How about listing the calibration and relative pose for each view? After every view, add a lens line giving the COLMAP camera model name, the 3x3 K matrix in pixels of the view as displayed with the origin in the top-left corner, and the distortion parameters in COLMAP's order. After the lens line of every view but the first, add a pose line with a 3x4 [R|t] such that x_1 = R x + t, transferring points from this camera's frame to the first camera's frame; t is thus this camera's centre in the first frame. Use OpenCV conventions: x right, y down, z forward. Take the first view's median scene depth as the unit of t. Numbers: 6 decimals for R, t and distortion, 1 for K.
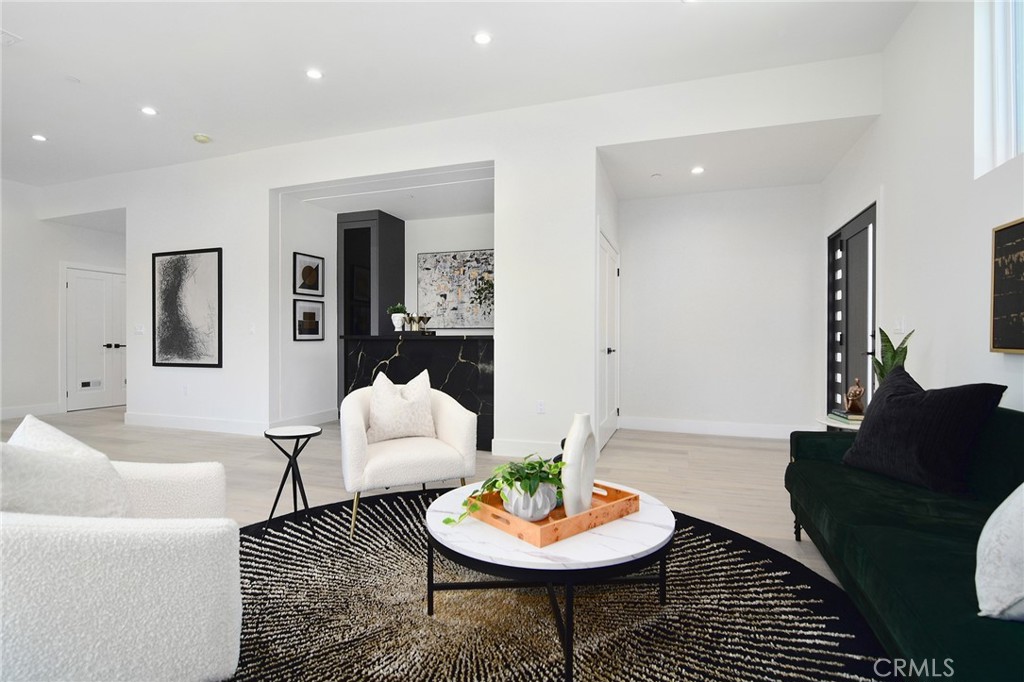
lens RADIAL K [[507.8, 0, 499.8], [0, 507.8, 337.7], [0, 0, 1]] dist [-0.002201, -0.015395]
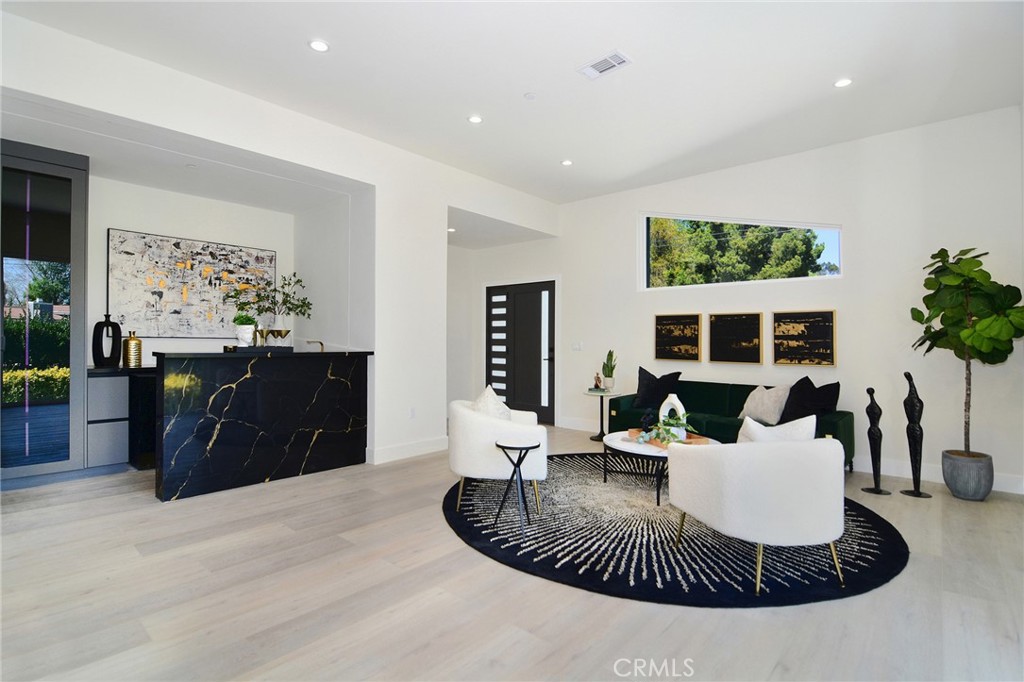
lens RADIAL K [[496.1, 0, 525.5], [0, 496.1, 342.6], [0, 0, 1]] dist [0.000901, -0.011166]
pose [[0.354259, 0.000736, 0.935147, -2.166288], [-0.014393, 0.999886, 0.004665, -0.079393], [-0.935037, -0.015112, 0.354229, 0.860710]]
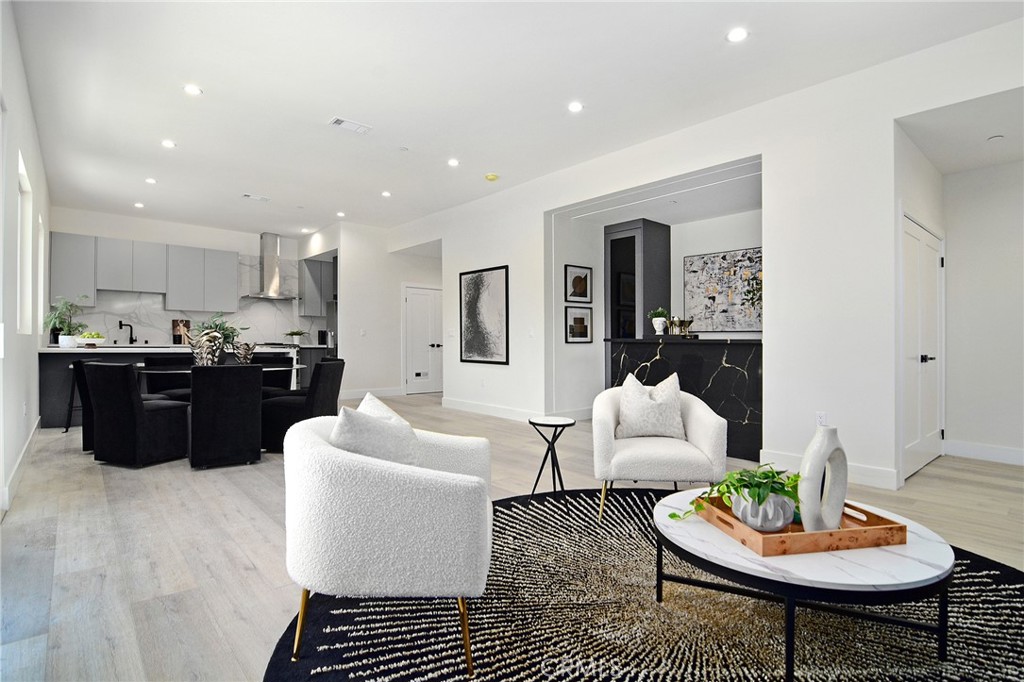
lens RADIAL K [[496.1, 0, 525.5], [0, 496.1, 342.6], [0, 0, 1]] dist [0.000901, -0.011166]
pose [[0.884450, 0.009631, -0.466535, 0.064706], [-0.007333, 0.999950, 0.006741, -0.003478], [0.466577, -0.002541, 0.884477, -0.037608]]
